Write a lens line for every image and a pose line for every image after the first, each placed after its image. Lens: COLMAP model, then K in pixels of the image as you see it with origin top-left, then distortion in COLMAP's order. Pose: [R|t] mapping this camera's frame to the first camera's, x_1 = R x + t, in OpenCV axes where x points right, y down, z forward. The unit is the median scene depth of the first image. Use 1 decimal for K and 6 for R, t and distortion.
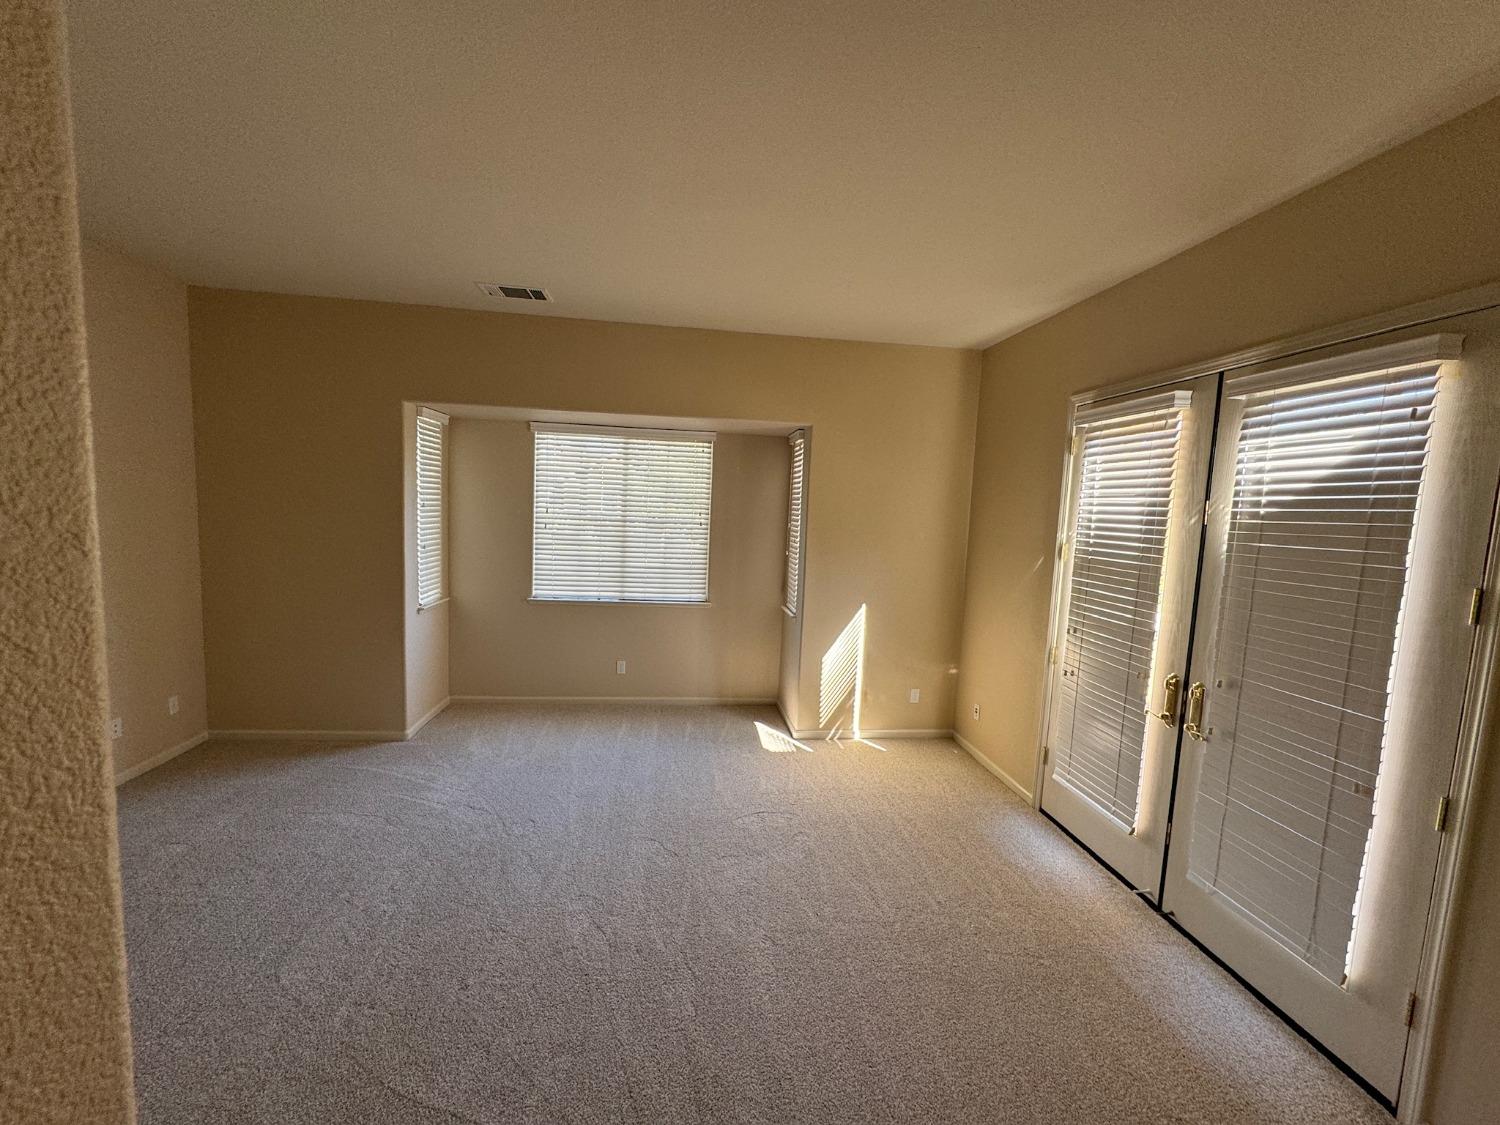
lens RADIAL K [[601.2, 0, 746.4], [0, 601.2, 563.5], [0, 0, 1]] dist [0.001551, 0.000698]
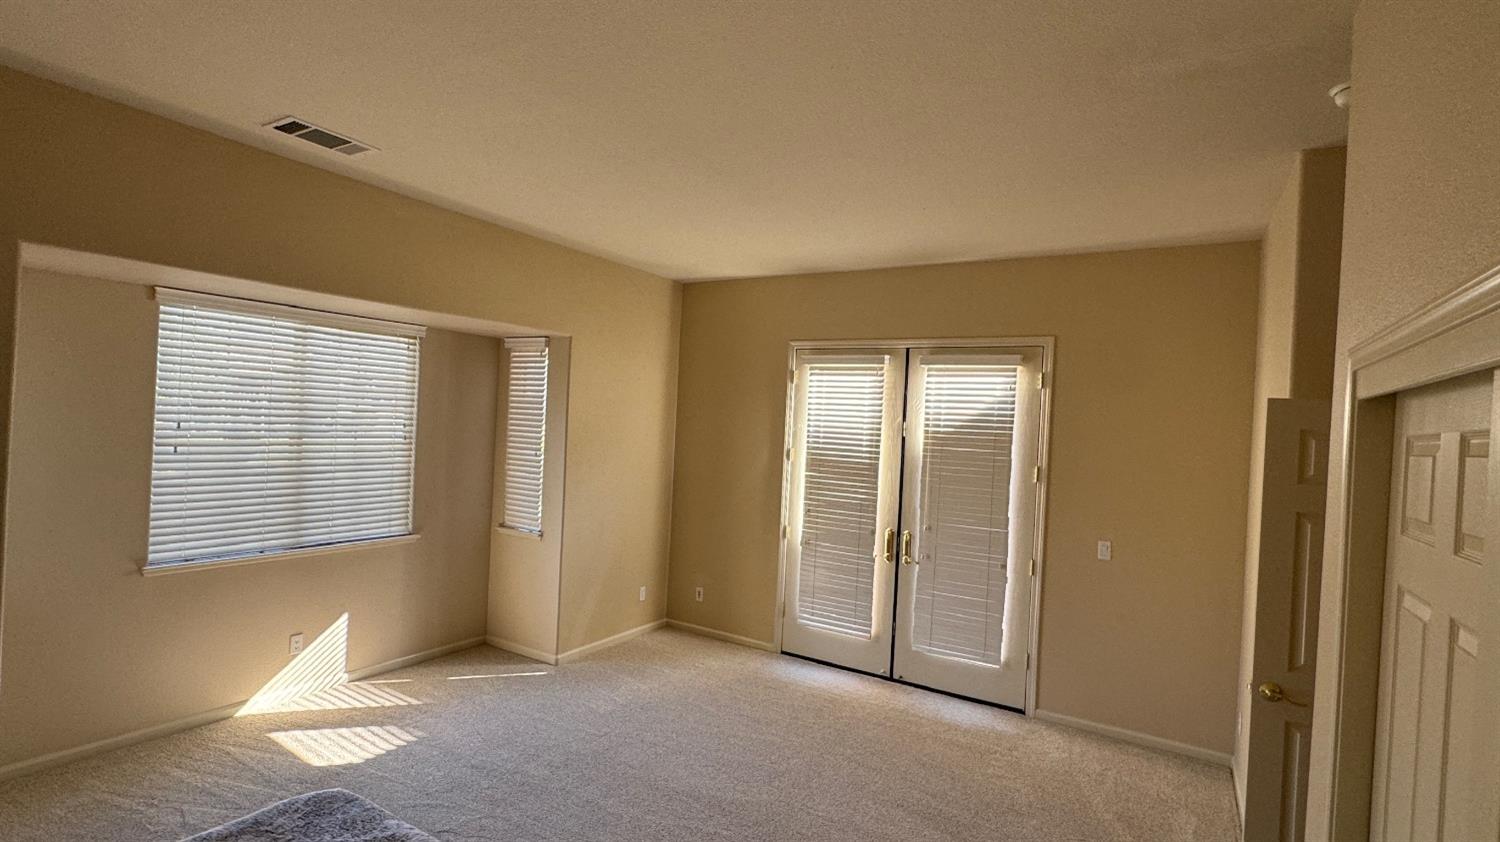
lens RADIAL K [[703.4, 0, 750.2], [0, 703.4, 424.5], [0, 0, 1]] dist [-0.002073, -0.000102]
pose [[0.620078, -0.017196, 0.784352, -0.908685], [0.052919, 0.998400, -0.019947, -0.070546], [-0.782754, 0.053876, 0.619995, 0.100585]]
